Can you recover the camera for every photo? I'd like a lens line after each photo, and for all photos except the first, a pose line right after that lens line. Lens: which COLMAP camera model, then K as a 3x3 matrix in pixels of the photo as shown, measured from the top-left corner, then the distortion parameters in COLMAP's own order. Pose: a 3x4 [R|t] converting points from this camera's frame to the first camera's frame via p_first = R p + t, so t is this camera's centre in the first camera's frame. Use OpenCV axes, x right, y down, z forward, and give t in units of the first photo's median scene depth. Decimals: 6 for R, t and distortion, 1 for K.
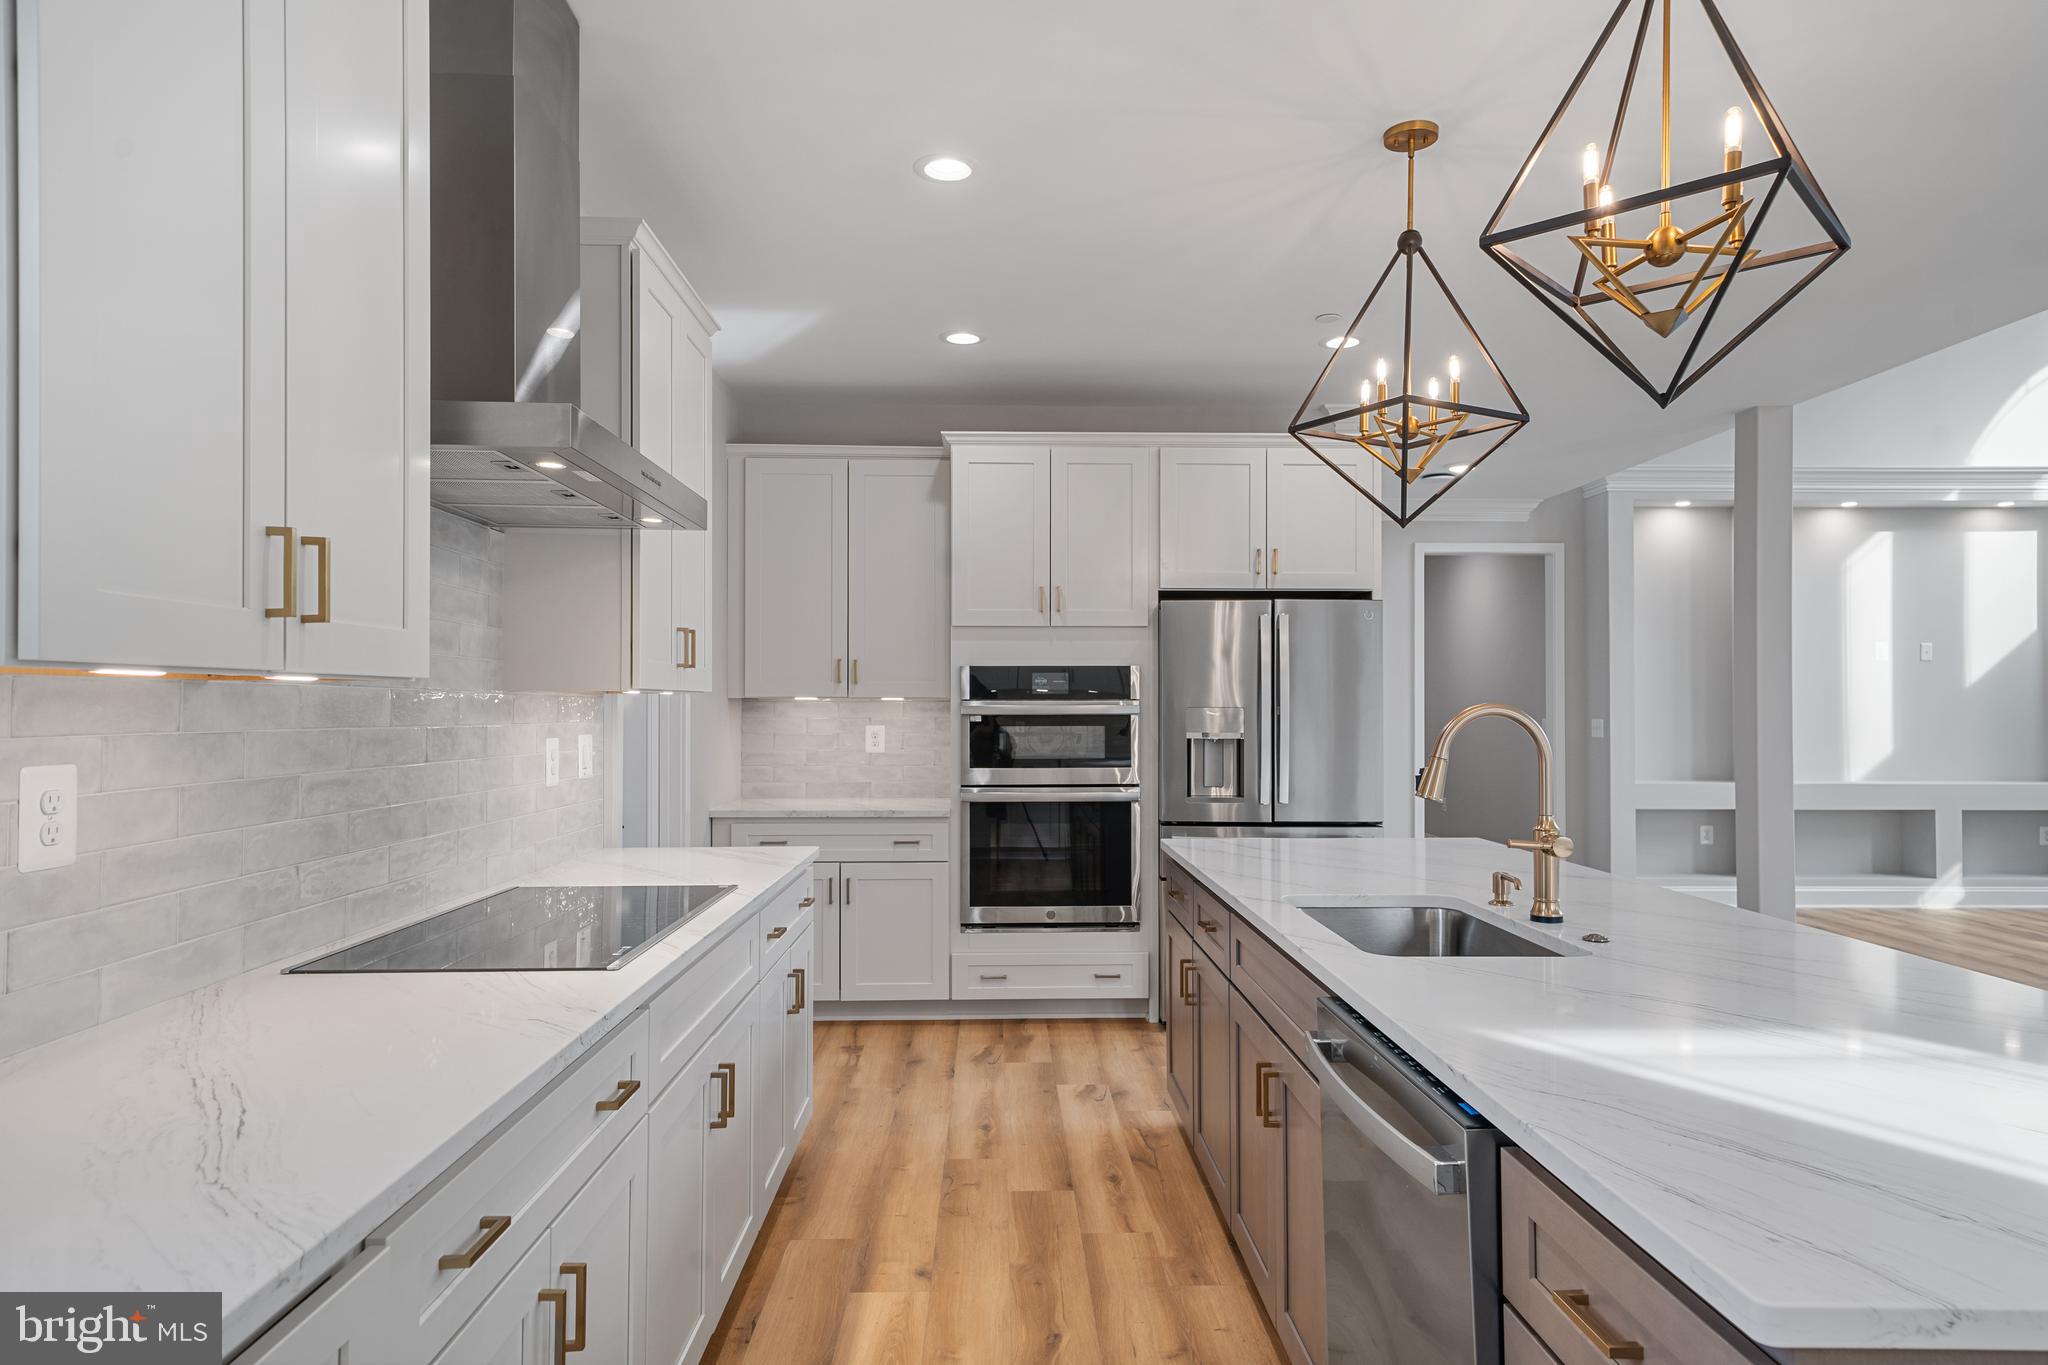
lens RADIAL K [[1228.0, 0, 1036.7], [0, 1228.0, 682.3], [0, 0, 1]] dist [0.028759, -0.000167]
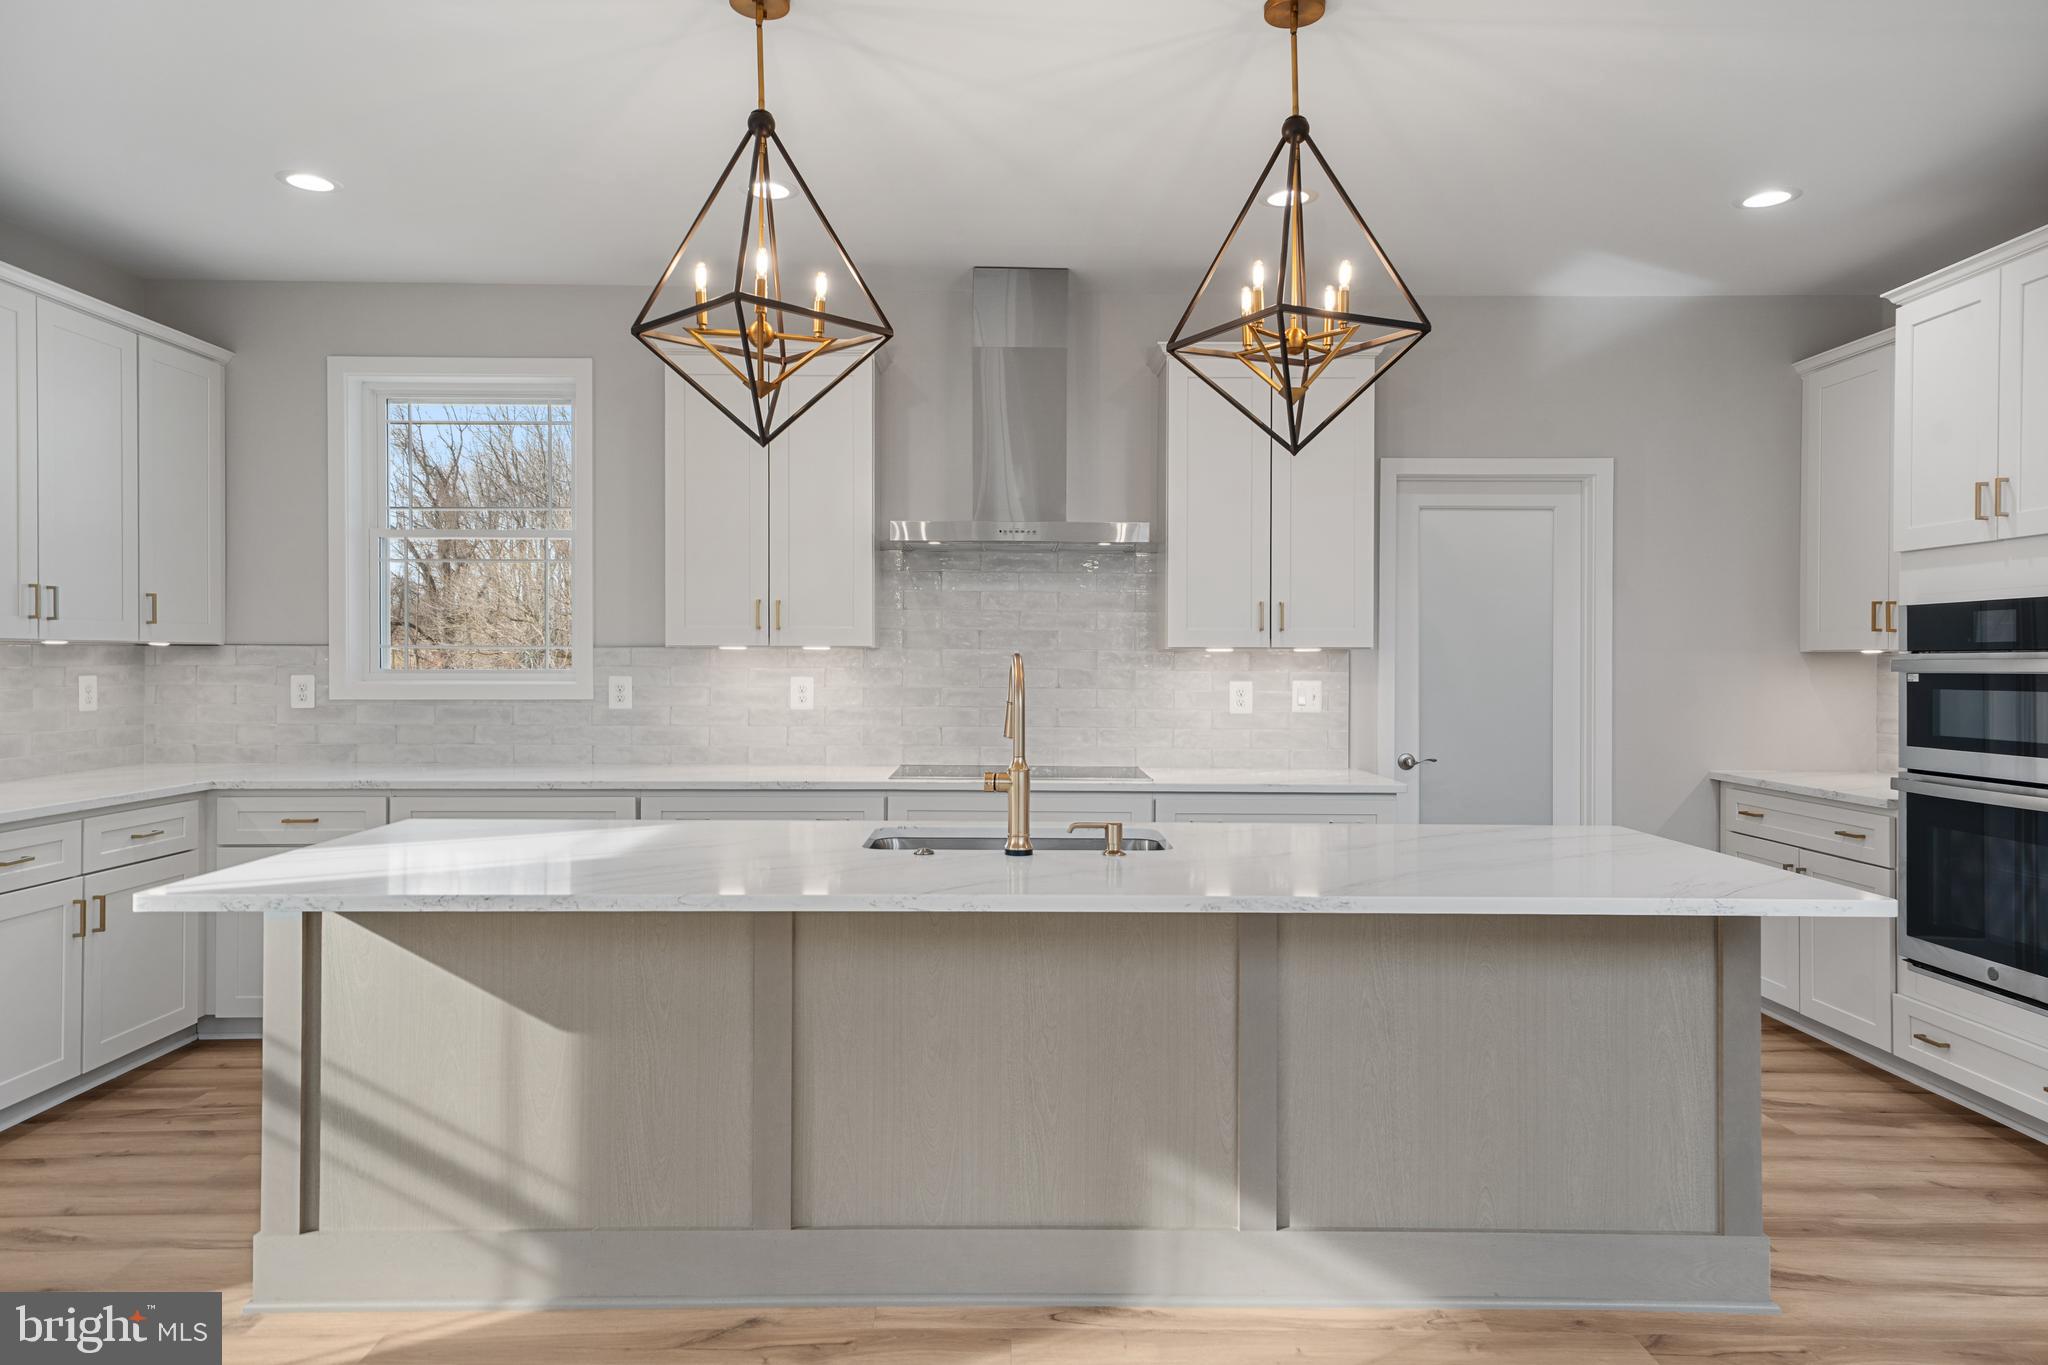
lens RADIAL K [[1313.2, 0, 1011.8], [0, 1313.2, 667.7], [0, 0, 1]] dist [0.037261, -0.007239]
pose [[-0.029836, 0.003729, -0.999548, 0.752983], [0.015772, 0.999870, 0.003259, 0.012655], [0.999430, -0.015667, -0.029891, 0.494187]]
